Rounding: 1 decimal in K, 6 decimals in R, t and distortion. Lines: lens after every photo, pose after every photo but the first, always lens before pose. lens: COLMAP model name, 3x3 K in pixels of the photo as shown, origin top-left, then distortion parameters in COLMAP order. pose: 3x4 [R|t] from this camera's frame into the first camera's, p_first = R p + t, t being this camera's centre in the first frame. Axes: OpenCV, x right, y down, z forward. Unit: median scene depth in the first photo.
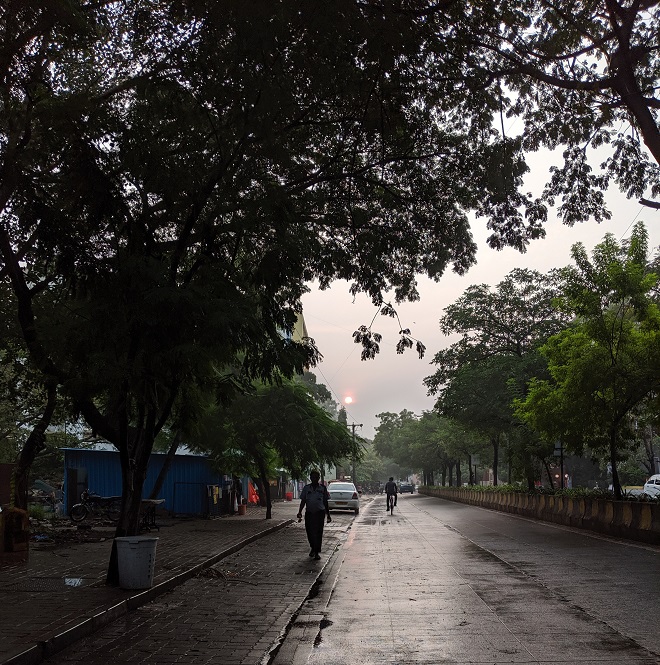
lens RADIAL K [[901.4, 0, 328.9], [0, 901.4, 332.8], [0, 0, 1]] dist [0.030323, 0.000000]
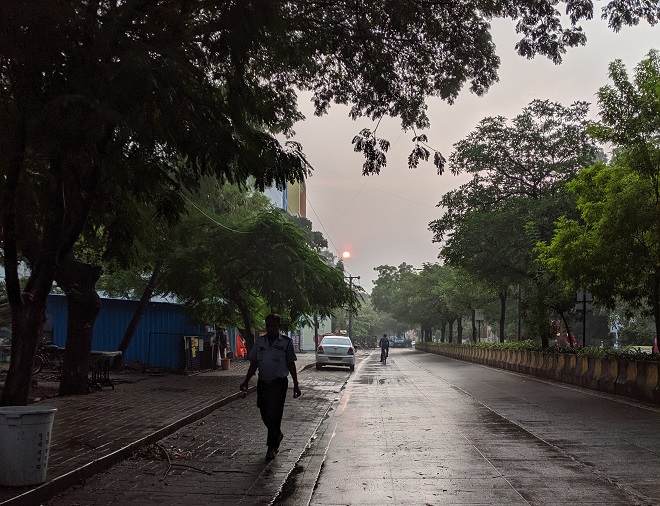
lens RADIAL K [[552.0, 0, 346.6], [0, 552.0, 244.3], [0, 0, 1]] dist [0.000078, 0.017201]
pose [[0.999628, 0.021404, 0.016932, 0.014188], [-0.021236, 0.999724, -0.010027, 0.084206], [-0.017142, 0.009664, 0.999806, 0.473189]]
